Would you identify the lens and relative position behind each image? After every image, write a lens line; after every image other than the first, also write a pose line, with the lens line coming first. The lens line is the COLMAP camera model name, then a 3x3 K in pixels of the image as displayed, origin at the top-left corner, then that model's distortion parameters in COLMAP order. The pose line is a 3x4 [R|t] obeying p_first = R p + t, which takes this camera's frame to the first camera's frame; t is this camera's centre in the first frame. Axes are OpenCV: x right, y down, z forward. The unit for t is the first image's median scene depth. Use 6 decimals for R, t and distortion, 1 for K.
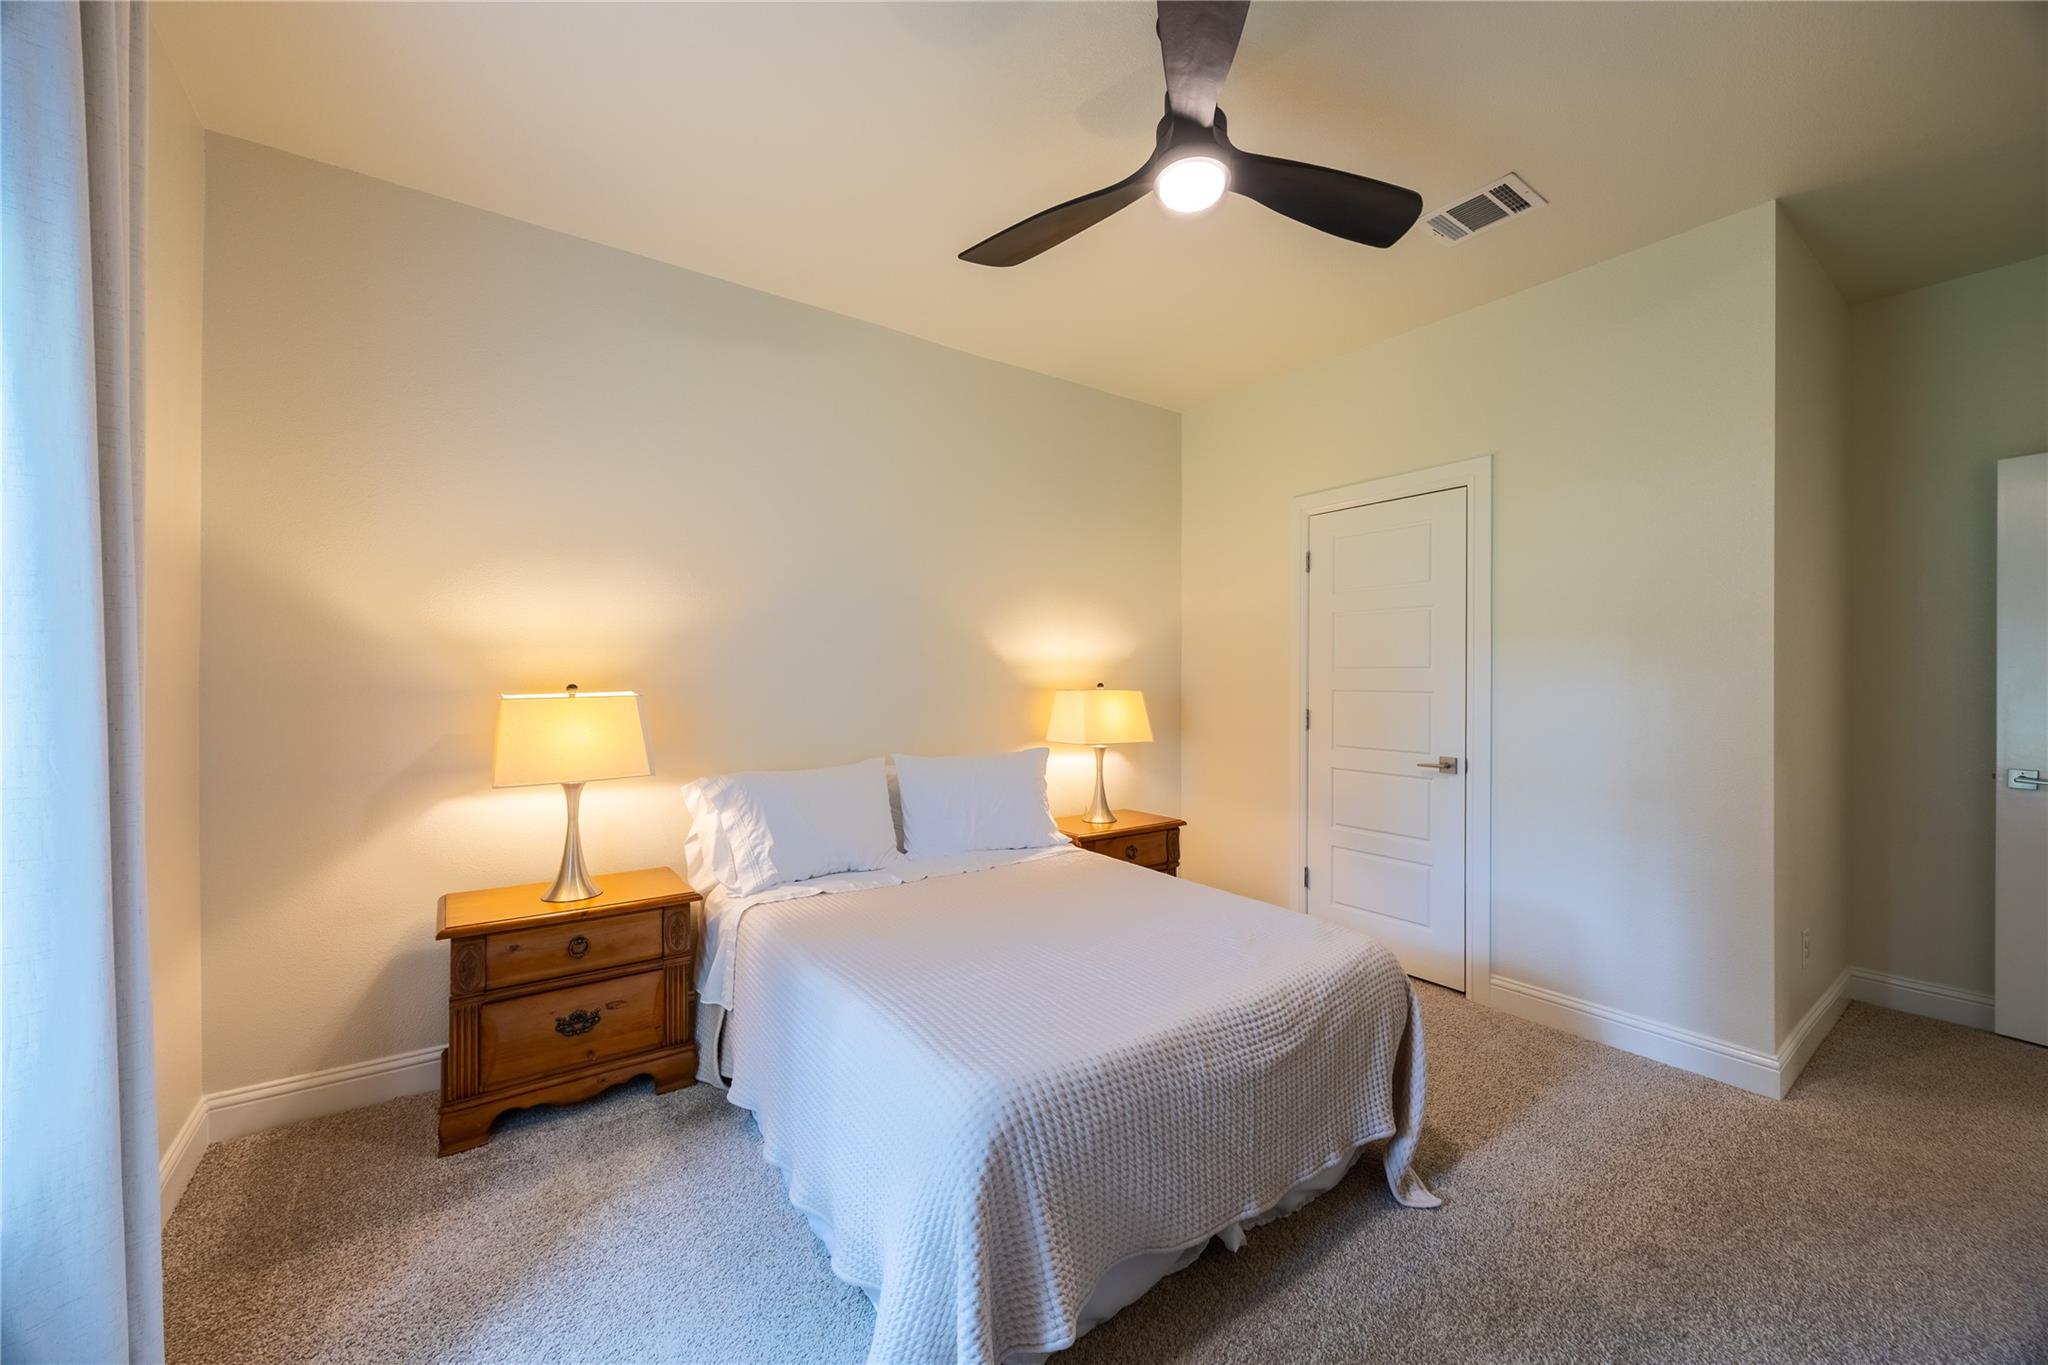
lens RADIAL K [[851.3, 0, 1024.0], [0, 851.3, 682.5], [0, 0, 1]] dist [0.000873, -0.000025]
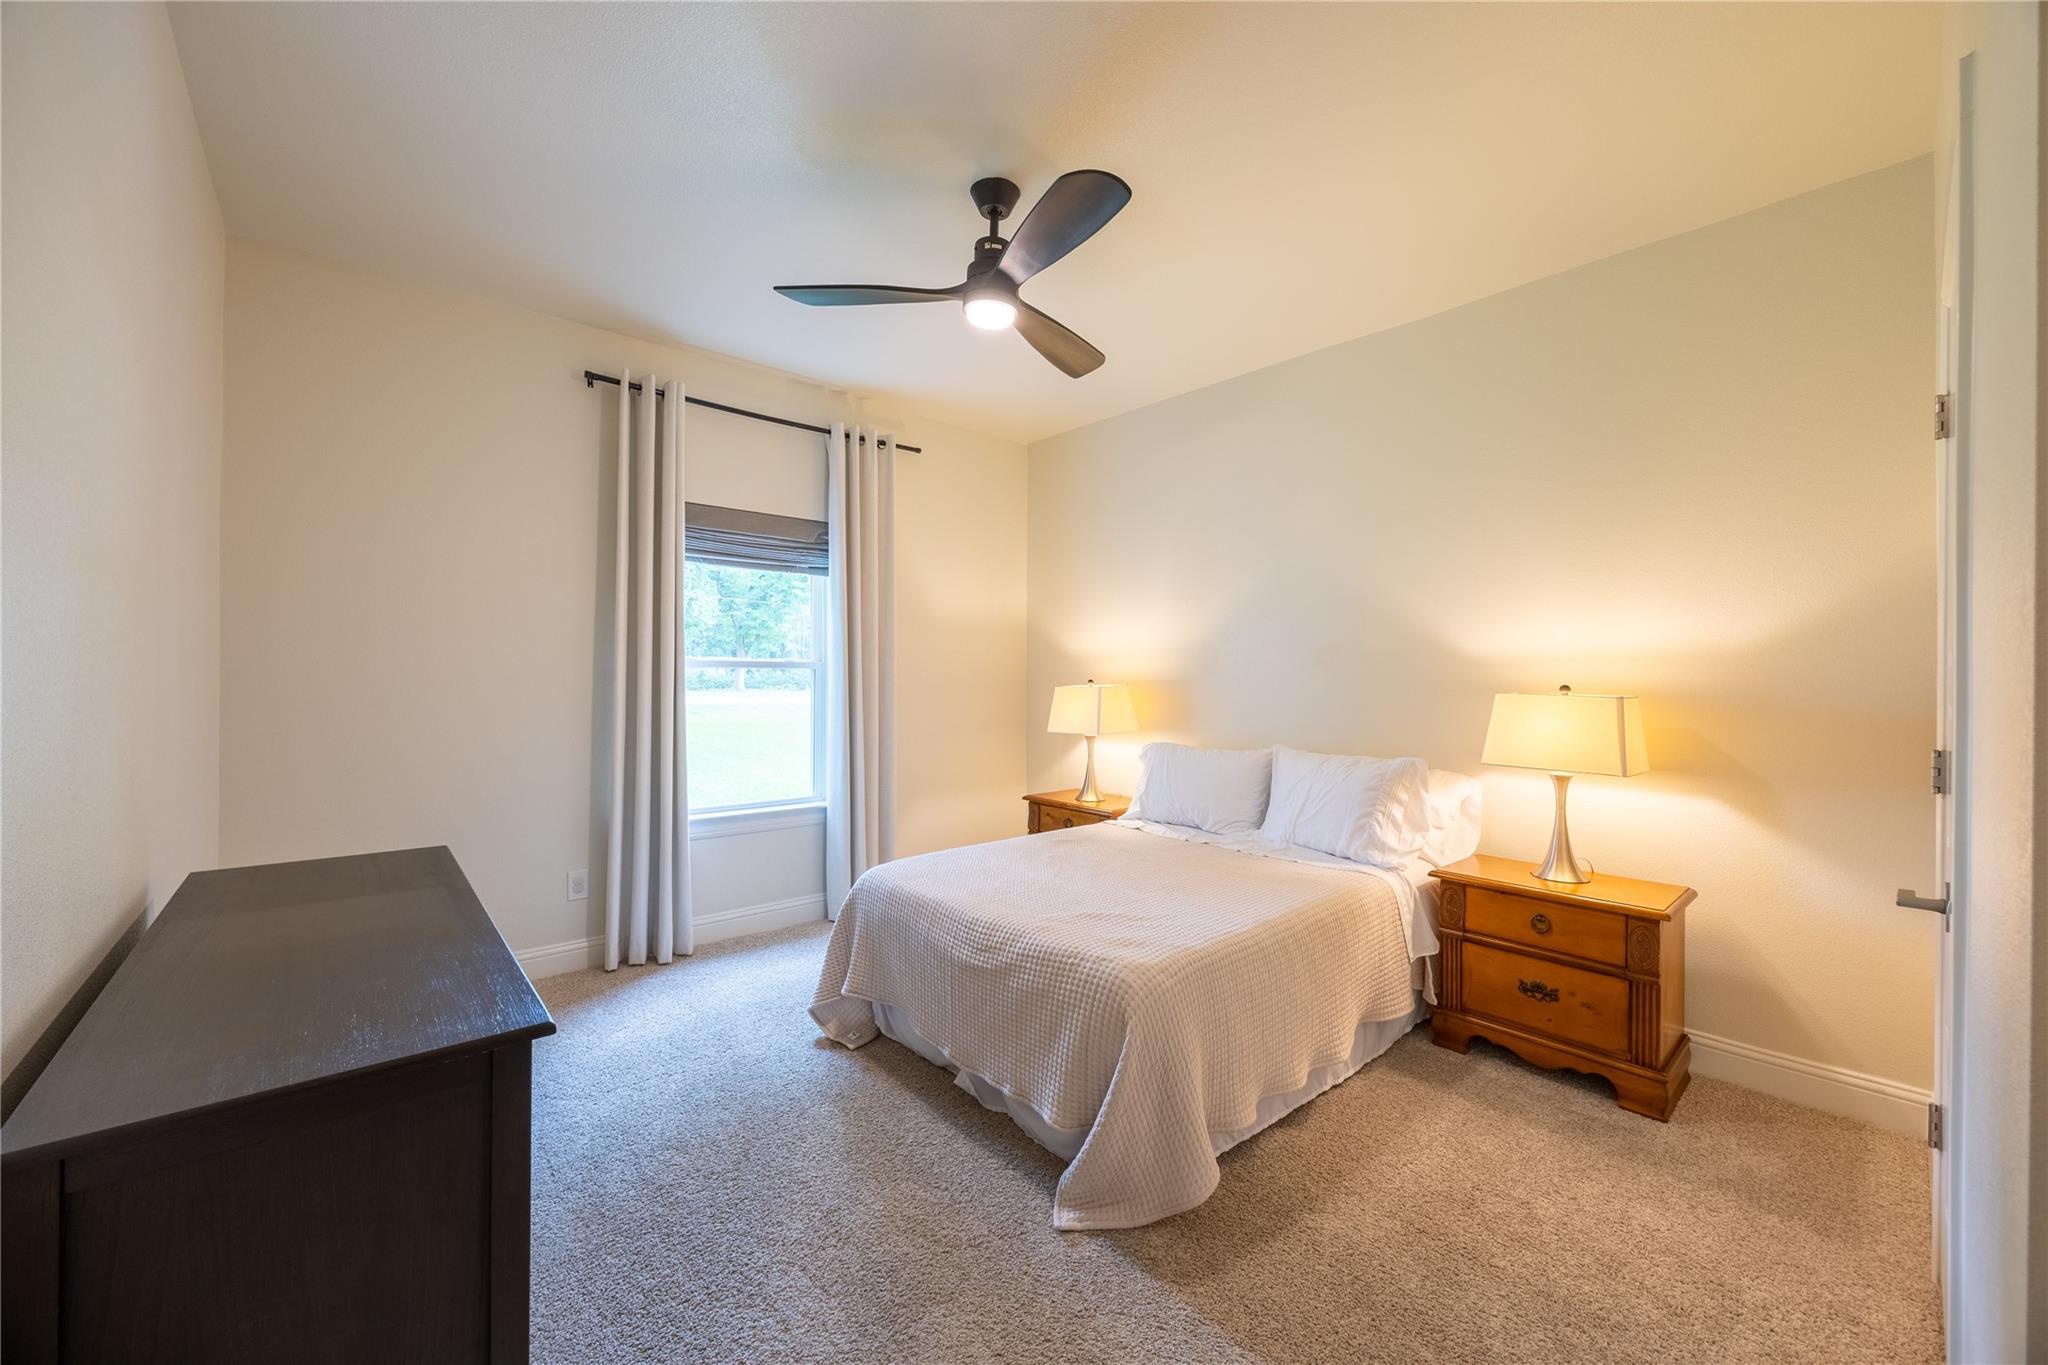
lens RADIAL K [[778.1, 0, 1023.7], [0, 778.1, 676.3], [0, 0, 1]] dist [-0.000613, -0.000326]
pose [[0.022739, -0.008426, -0.999706, 0.463470], [0.004993, 0.999953, -0.008315, -0.001981], [0.999729, -0.004802, 0.022780, 0.317922]]
